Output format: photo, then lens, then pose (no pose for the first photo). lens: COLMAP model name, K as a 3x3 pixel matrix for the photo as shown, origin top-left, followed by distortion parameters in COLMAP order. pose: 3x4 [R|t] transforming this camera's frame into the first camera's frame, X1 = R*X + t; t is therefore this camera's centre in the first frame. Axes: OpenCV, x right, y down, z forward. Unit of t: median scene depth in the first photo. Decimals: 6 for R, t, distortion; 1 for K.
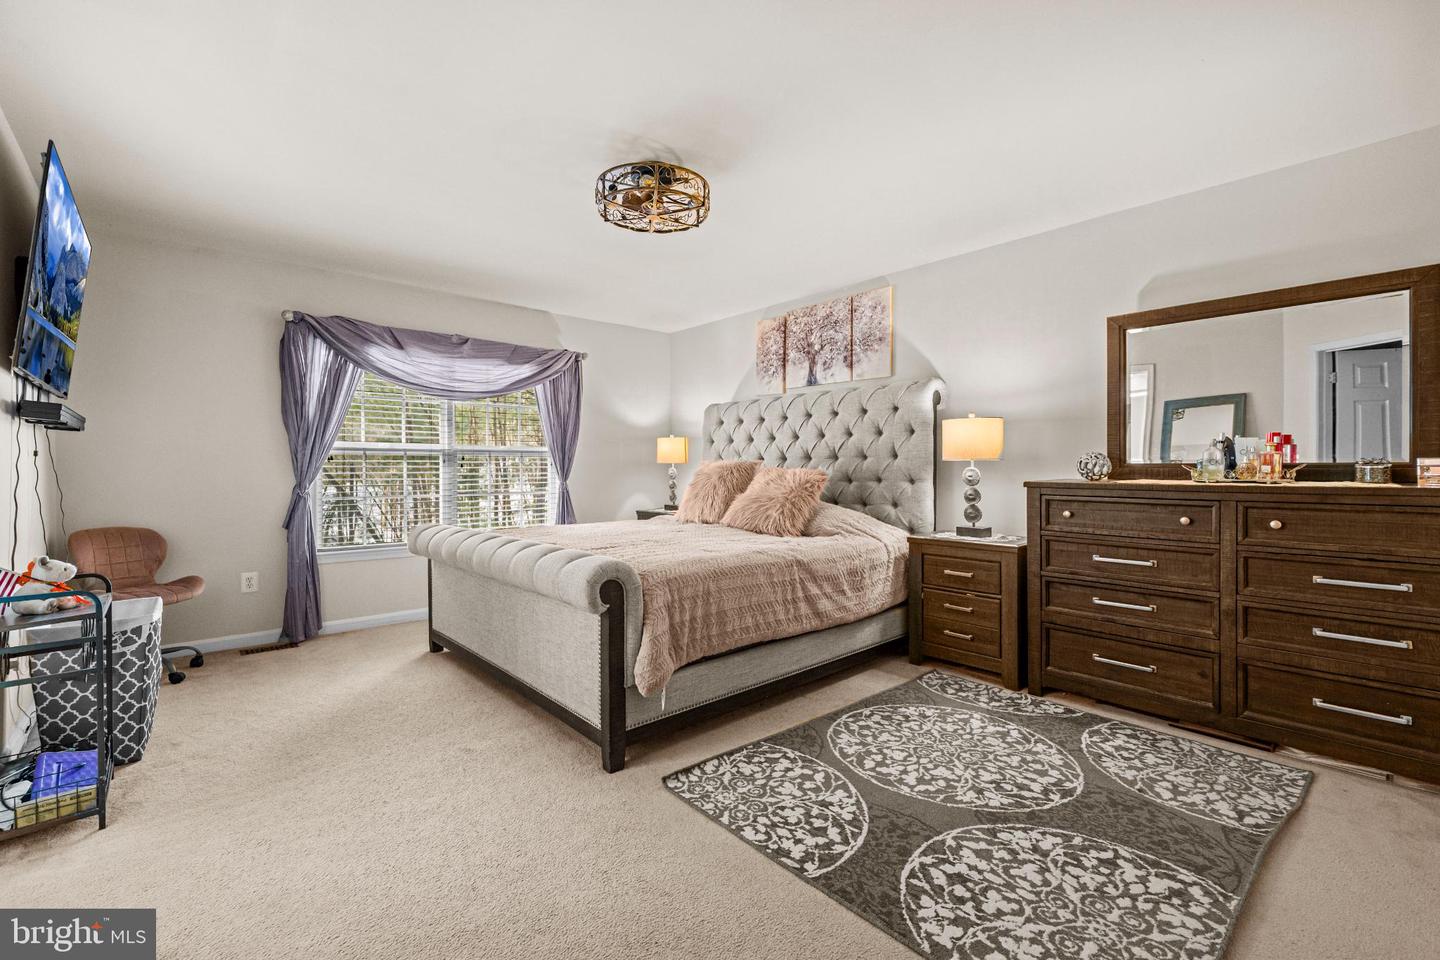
lens RADIAL K [[621.8, 0, 718.5], [0, 621.8, 475.3], [0, 0, 1]] dist [0.003524, 0.000601]
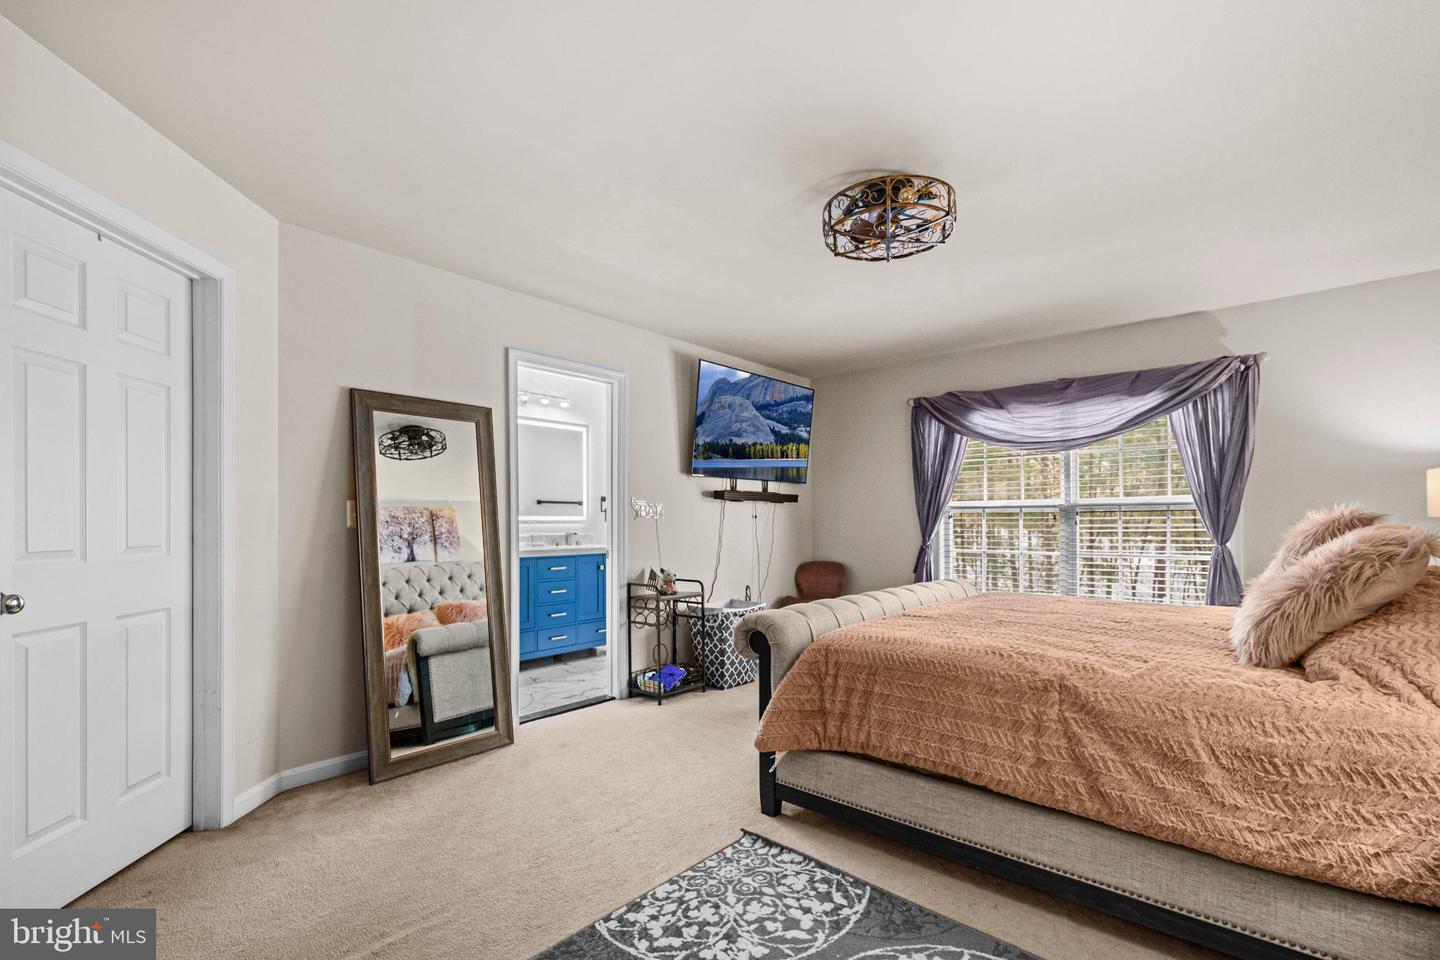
lens RADIAL K [[621.8, 0, 701.0], [0, 621.8, 520.0], [0, 0, 1]] dist [0.003524, 0.000601]
pose [[0.124571, -0.005318, -0.992196, 0.846013], [-0.007955, 0.999948, -0.006359, -0.017383], [0.992179, 0.008685, 0.124522, 0.728959]]
